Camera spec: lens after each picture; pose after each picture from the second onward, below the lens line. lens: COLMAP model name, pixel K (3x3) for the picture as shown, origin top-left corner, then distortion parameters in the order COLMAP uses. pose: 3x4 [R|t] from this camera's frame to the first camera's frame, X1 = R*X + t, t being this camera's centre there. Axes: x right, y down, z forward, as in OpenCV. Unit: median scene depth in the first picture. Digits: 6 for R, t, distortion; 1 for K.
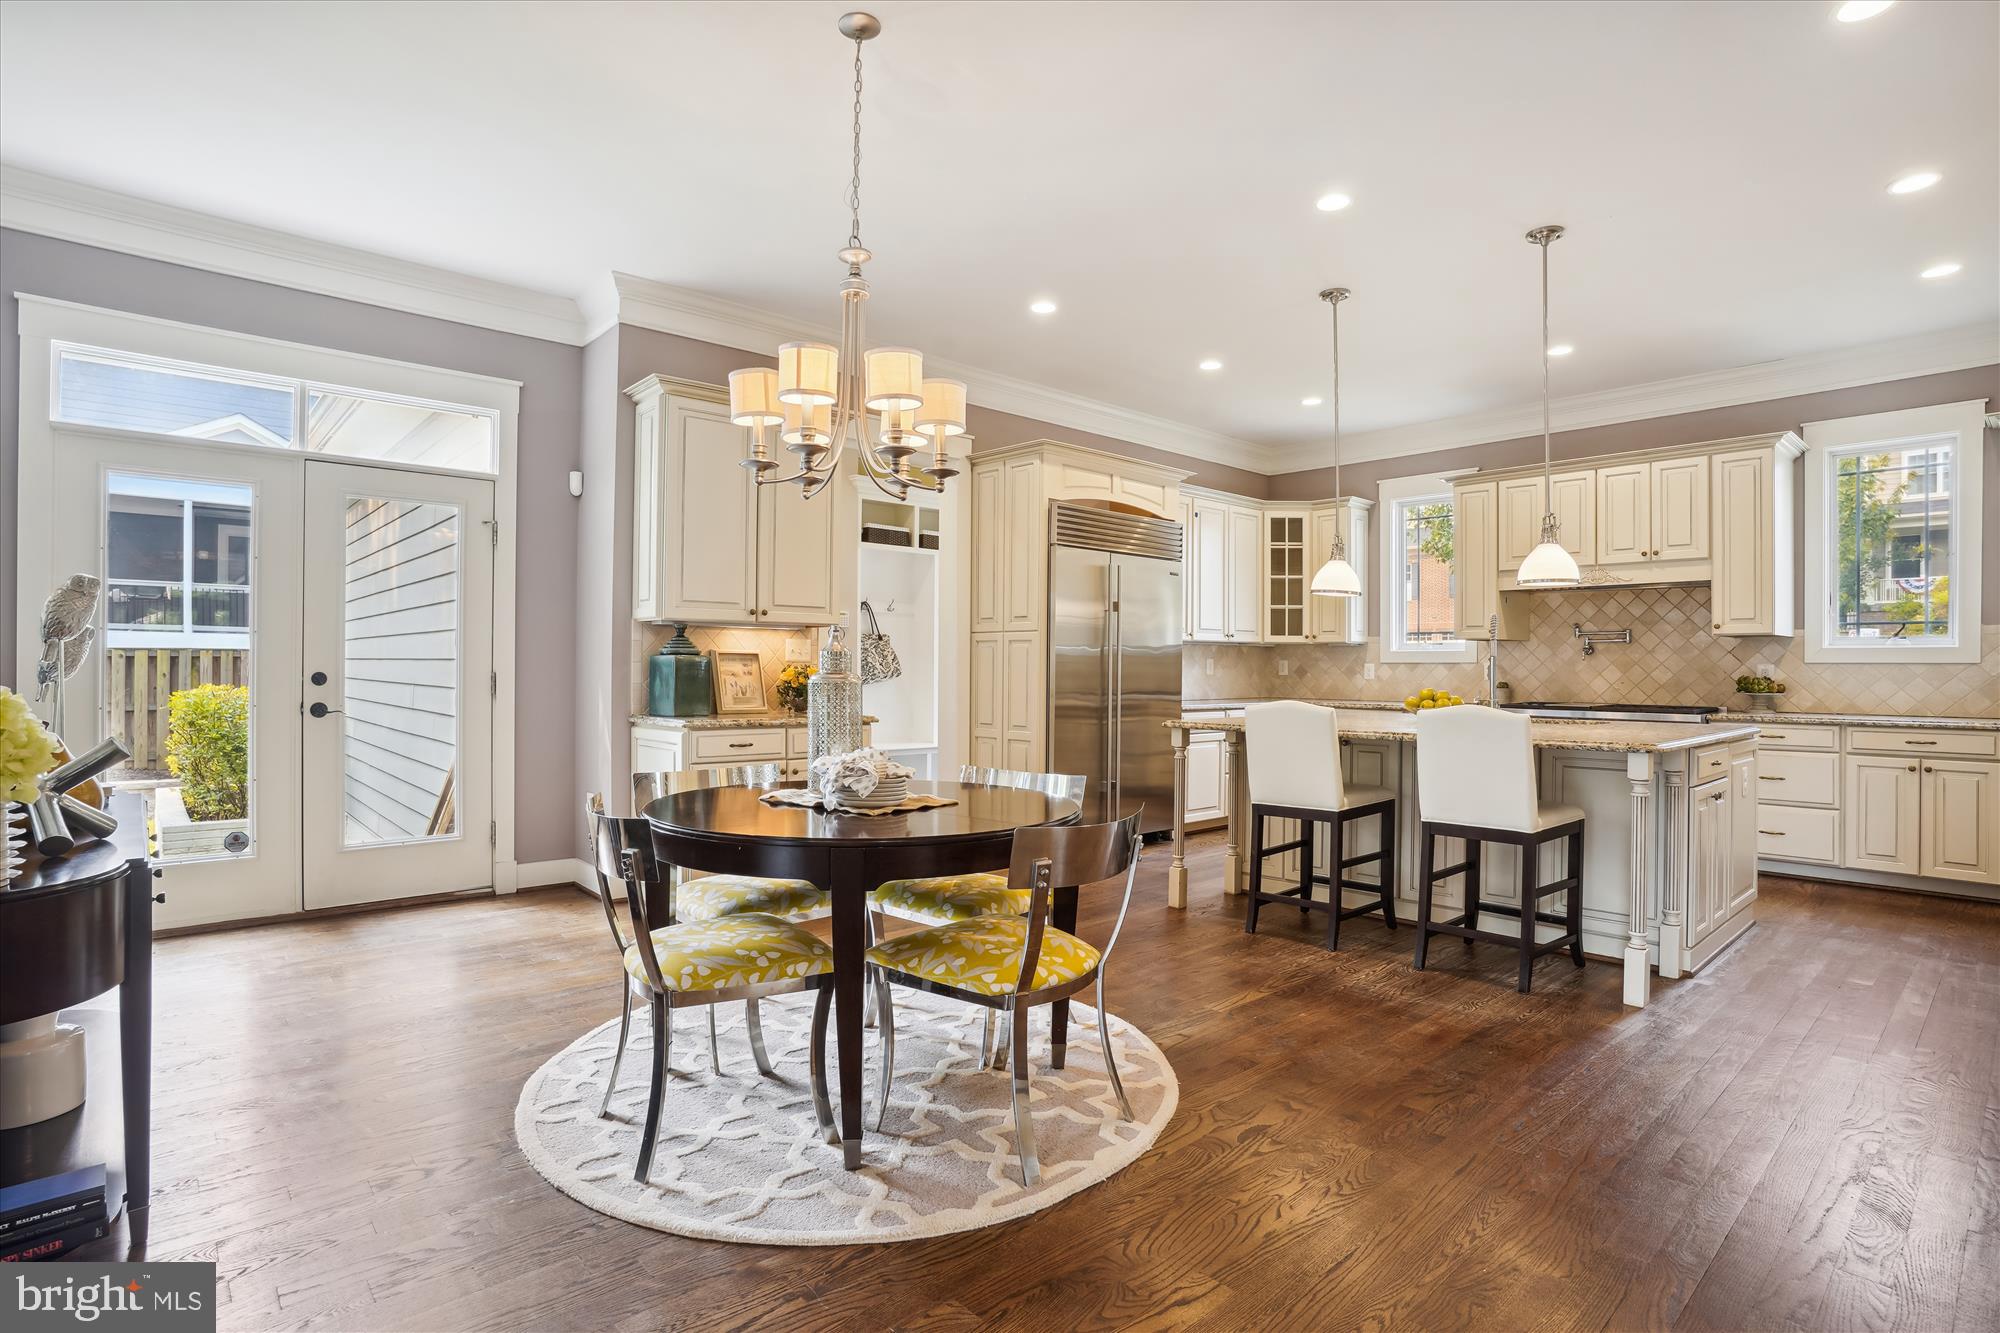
lens RADIAL K [[1039.3, 0, 964.3], [0, 1039.3, 660.4], [0, 0, 1]] dist [-0.070626, 0.041712]
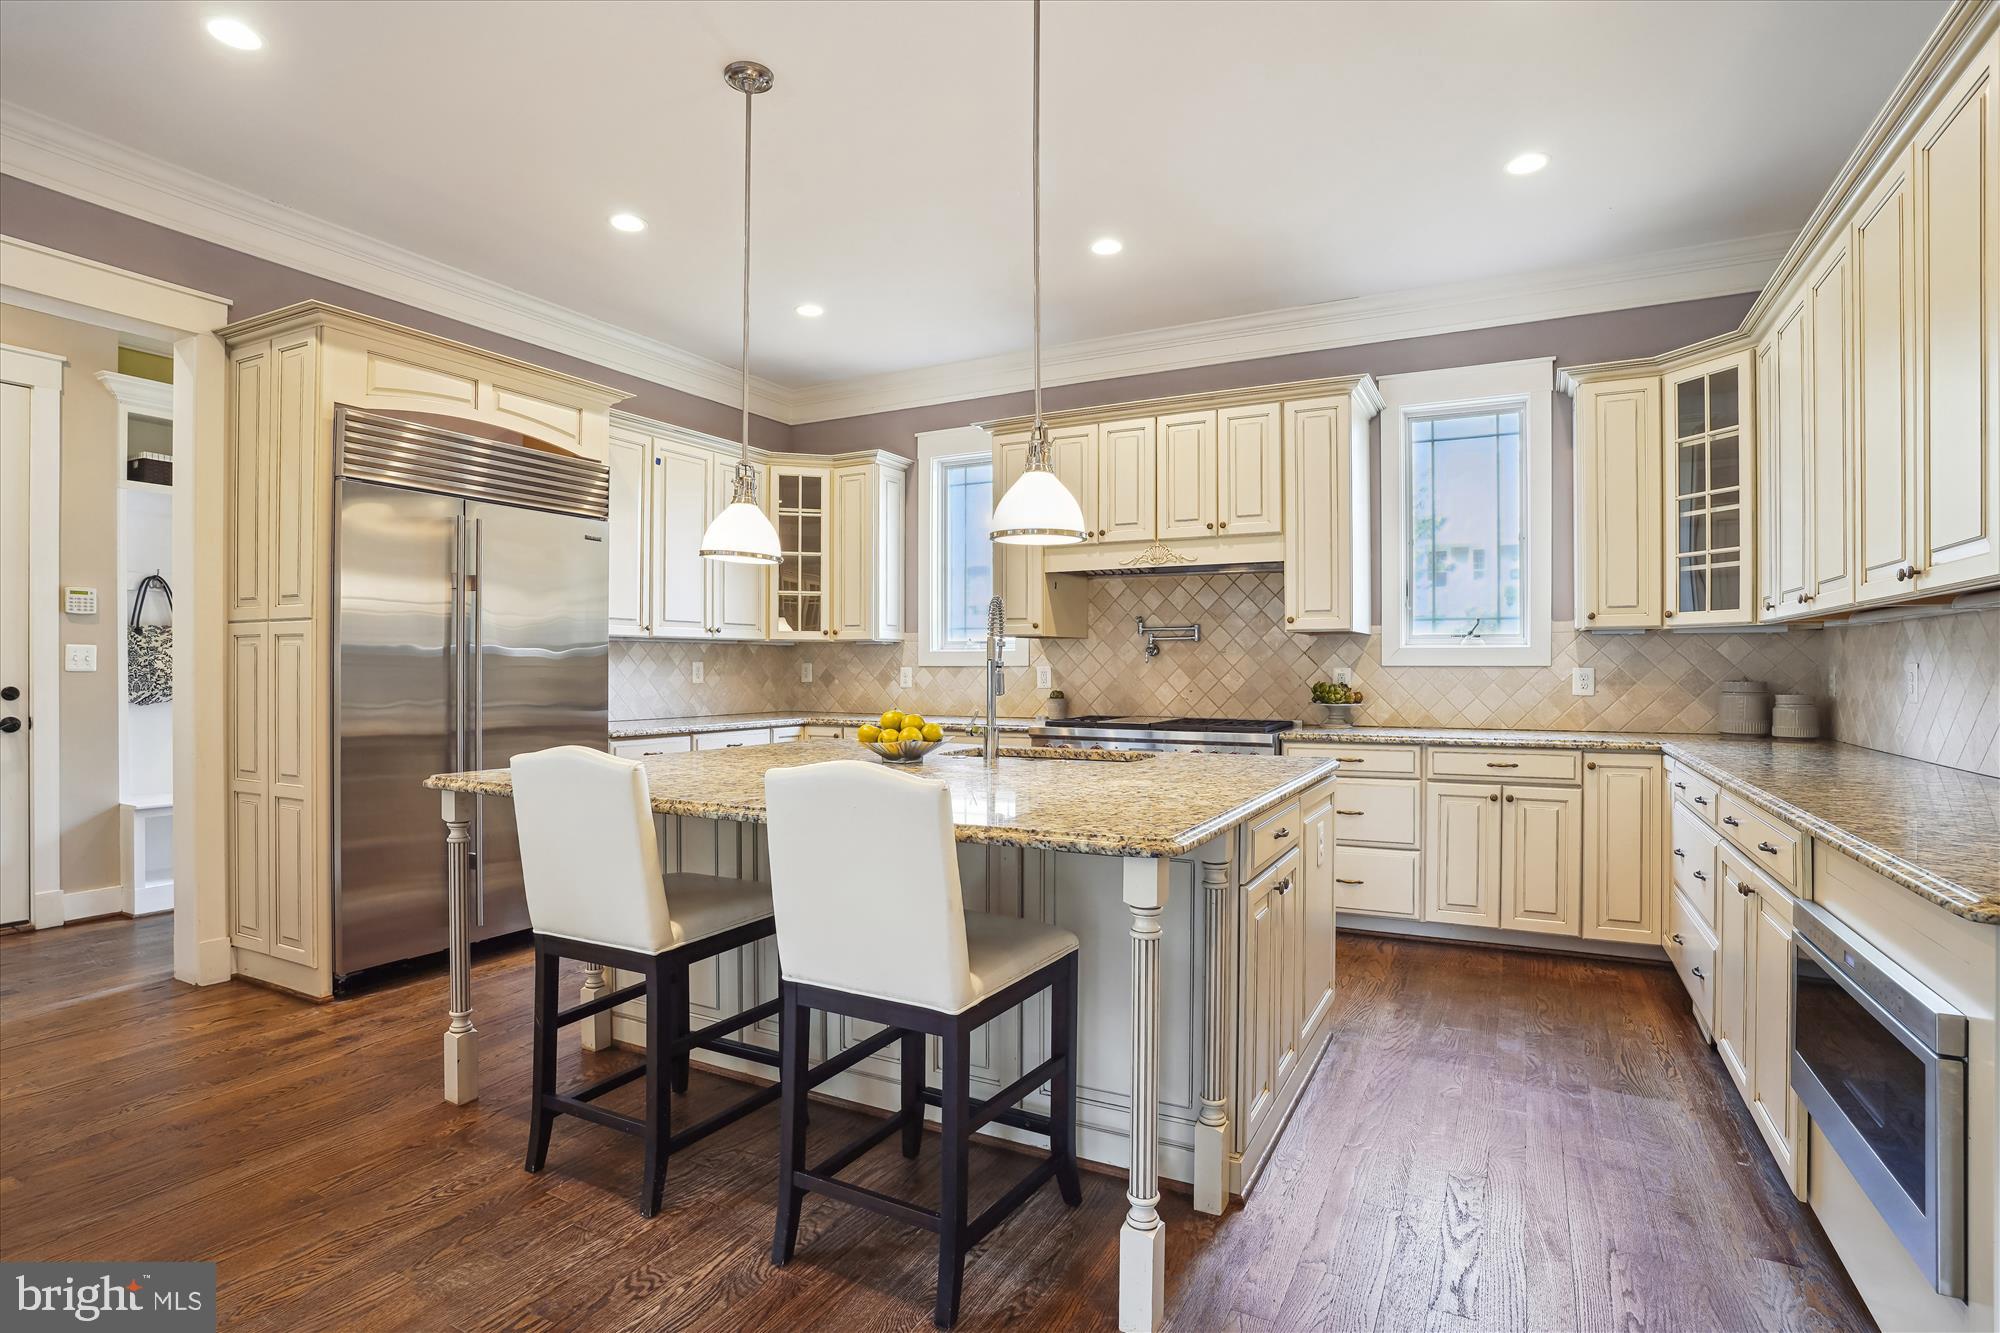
lens RADIAL K [[1039.3, 0, 964.3], [0, 1039.3, 660.4], [0, 0, 1]] dist [-0.070626, 0.041712]
pose [[0.947945, -0.002663, 0.318423, 0.232206], [0.002521, 0.999996, 0.000858, -0.003456], [-0.318424, -0.000010, 0.947948, 0.299786]]
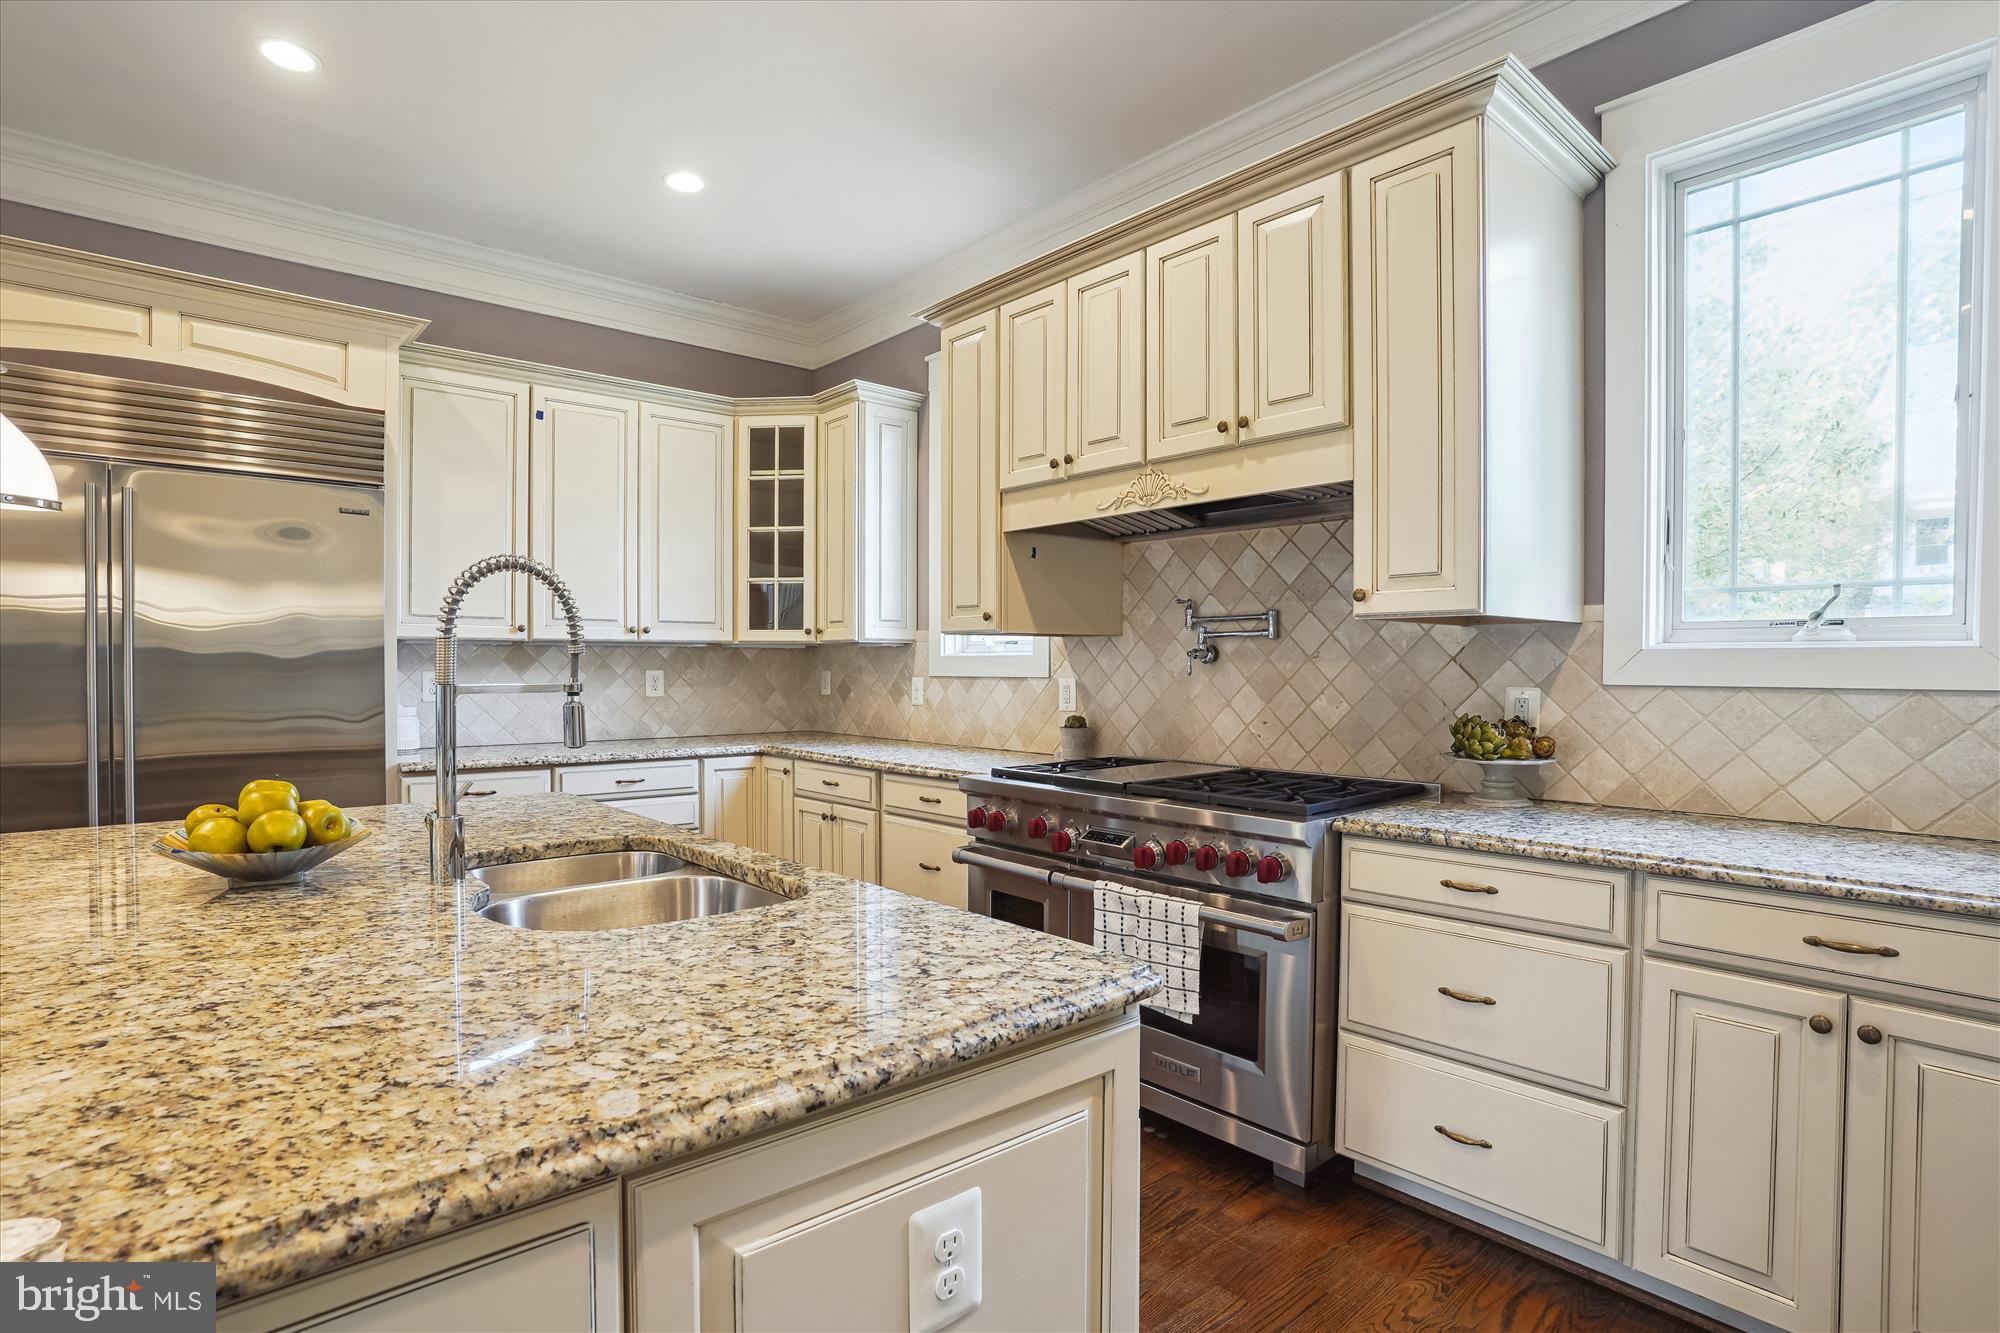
lens RADIAL K [[986.5, 0, 972.3], [0, 986.5, 677.4], [0, 0, 1]] dist [-0.069768, 0.034630]
pose [[0.998807, -0.003114, -0.048730, 0.568208], [0.003965, 0.999841, 0.017377, -0.008139], [0.048668, -0.017550, 0.998661, 0.568761]]
